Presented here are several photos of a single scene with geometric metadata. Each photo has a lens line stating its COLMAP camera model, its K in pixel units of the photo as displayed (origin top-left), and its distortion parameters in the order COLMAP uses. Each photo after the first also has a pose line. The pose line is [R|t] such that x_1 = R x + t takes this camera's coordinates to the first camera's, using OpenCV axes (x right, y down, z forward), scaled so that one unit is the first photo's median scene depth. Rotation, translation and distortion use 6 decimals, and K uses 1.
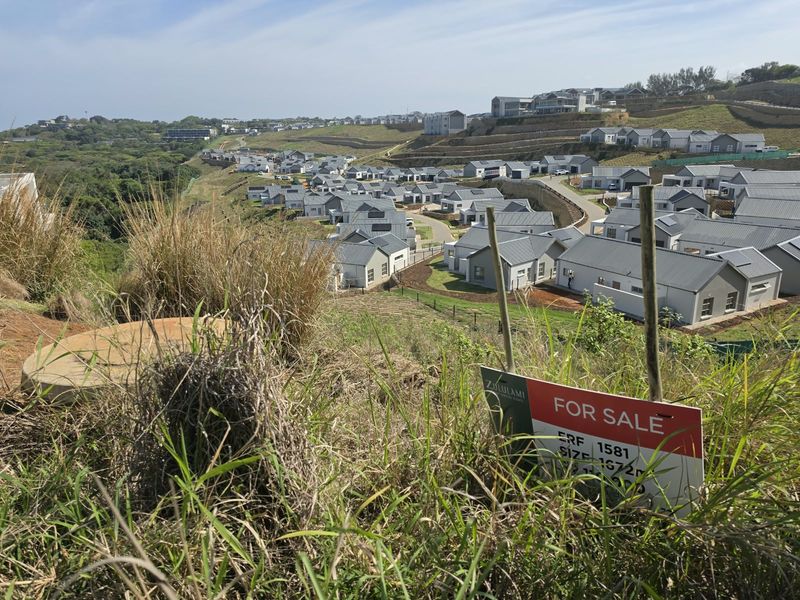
lens RADIAL K [[557.2, 0, 394.0], [0, 557.2, 297.2], [0, 0, 1]] dist [0.096701, -0.158843]
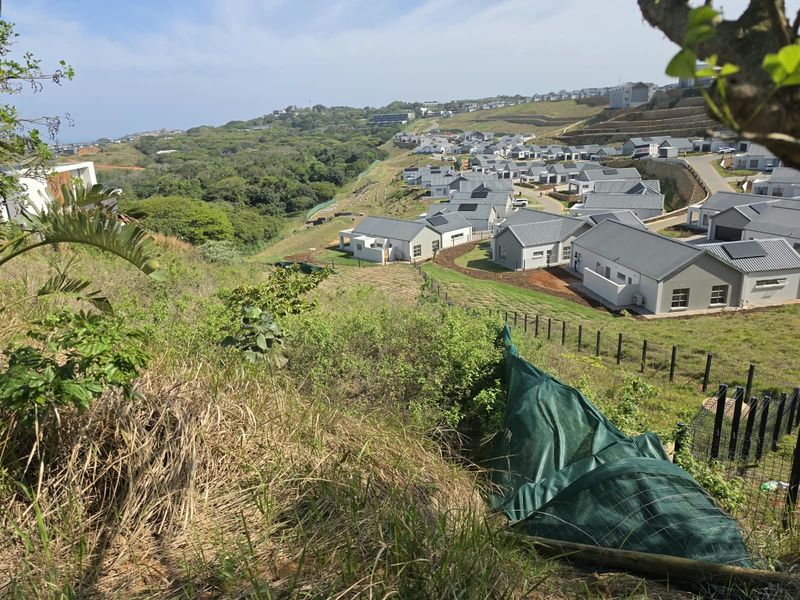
lens RADIAL K [[557.2, 0, 394.0], [0, 557.2, 297.2], [0, 0, 1]] dist [0.096701, -0.158843]
pose [[0.925526, 0.082250, -0.369644, 0.113245], [-0.068800, 0.996404, 0.049449, 0.000514], [0.372382, -0.020335, 0.927857, -0.015778]]
